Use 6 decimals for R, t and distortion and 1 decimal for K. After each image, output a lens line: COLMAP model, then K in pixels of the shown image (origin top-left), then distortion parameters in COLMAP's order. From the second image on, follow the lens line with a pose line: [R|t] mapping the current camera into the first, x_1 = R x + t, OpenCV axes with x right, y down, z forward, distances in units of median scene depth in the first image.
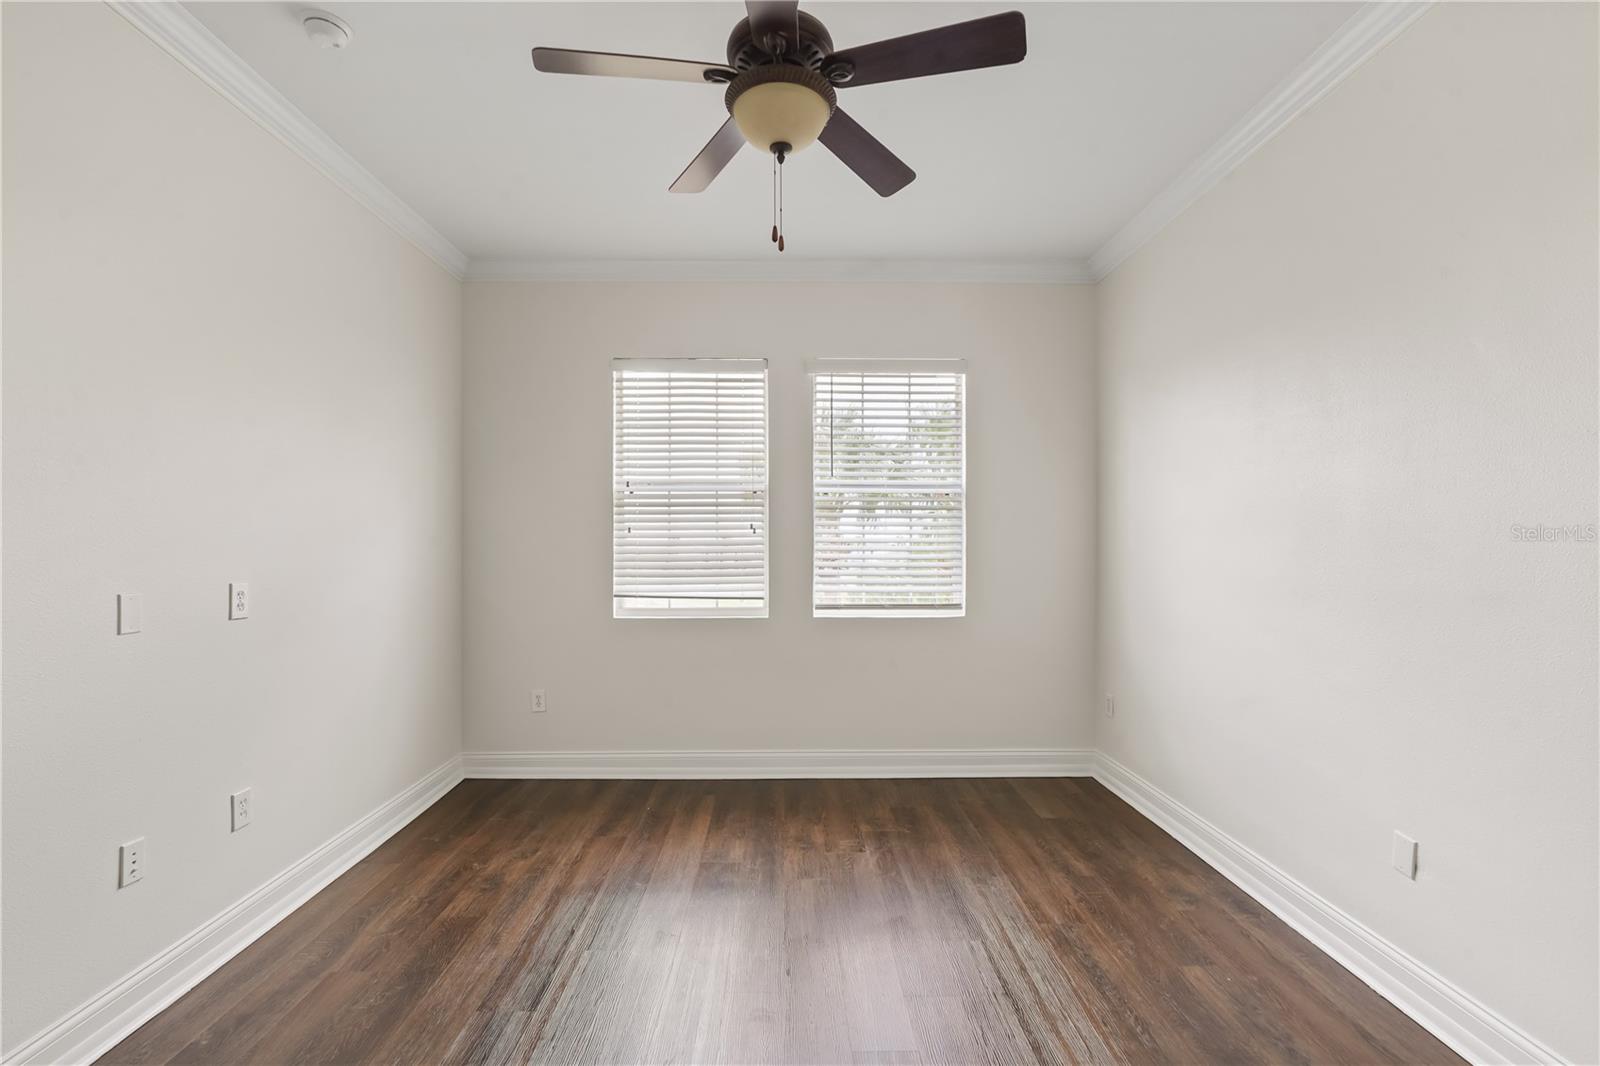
lens RADIAL K [[723.3, 0, 797.8], [0, 723.3, 530.8], [0, 0, 1]] dist [-0.021755, 0.019171]
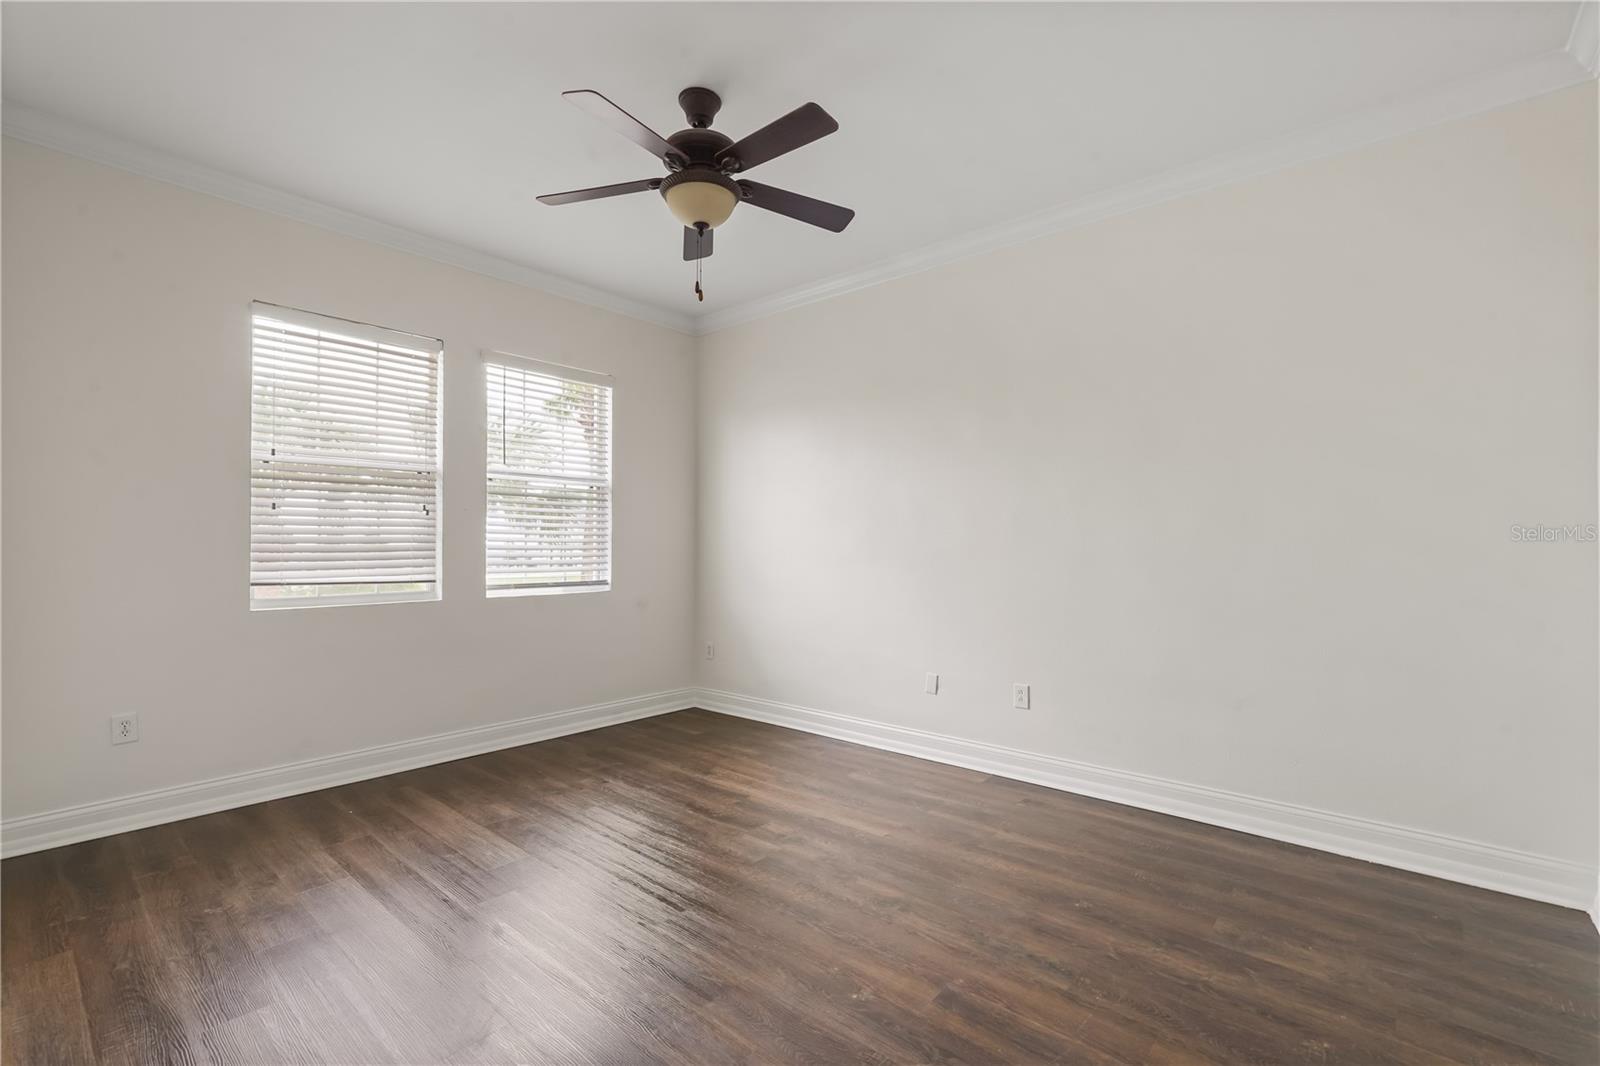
lens RADIAL K [[723.3, 0, 797.8], [0, 723.3, 530.8], [0, 0, 1]] dist [-0.021755, 0.019171]
pose [[0.663368, 0.017856, 0.748080, -0.479750], [-0.012685, 0.999840, -0.012617, 0.032017], [-0.748185, -0.001120, 0.663489, -0.022093]]
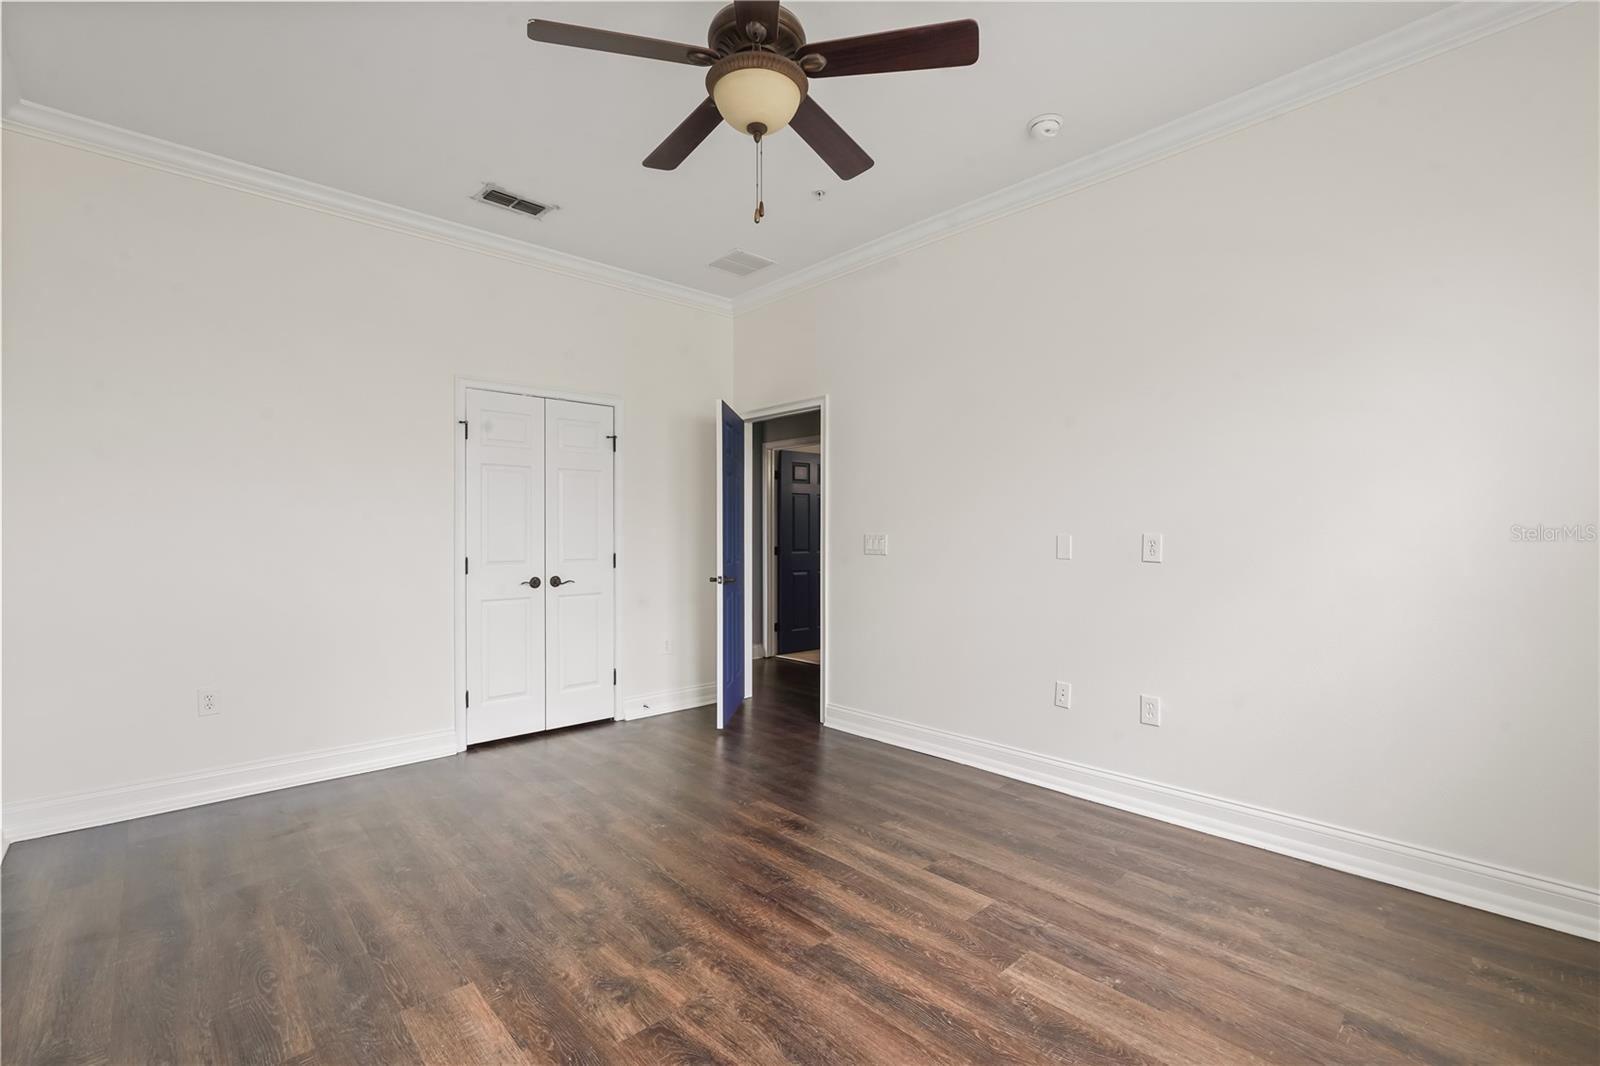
lens RADIAL K [[723.3, 0, 797.8], [0, 723.3, 530.8], [0, 0, 1]] dist [-0.021755, 0.019171]
pose [[-0.743146, 0.001395, -0.669128, 0.340393], [0.008226, 0.999941, -0.007052, 0.044797], [0.669079, -0.010745, -0.743114, 0.956242]]
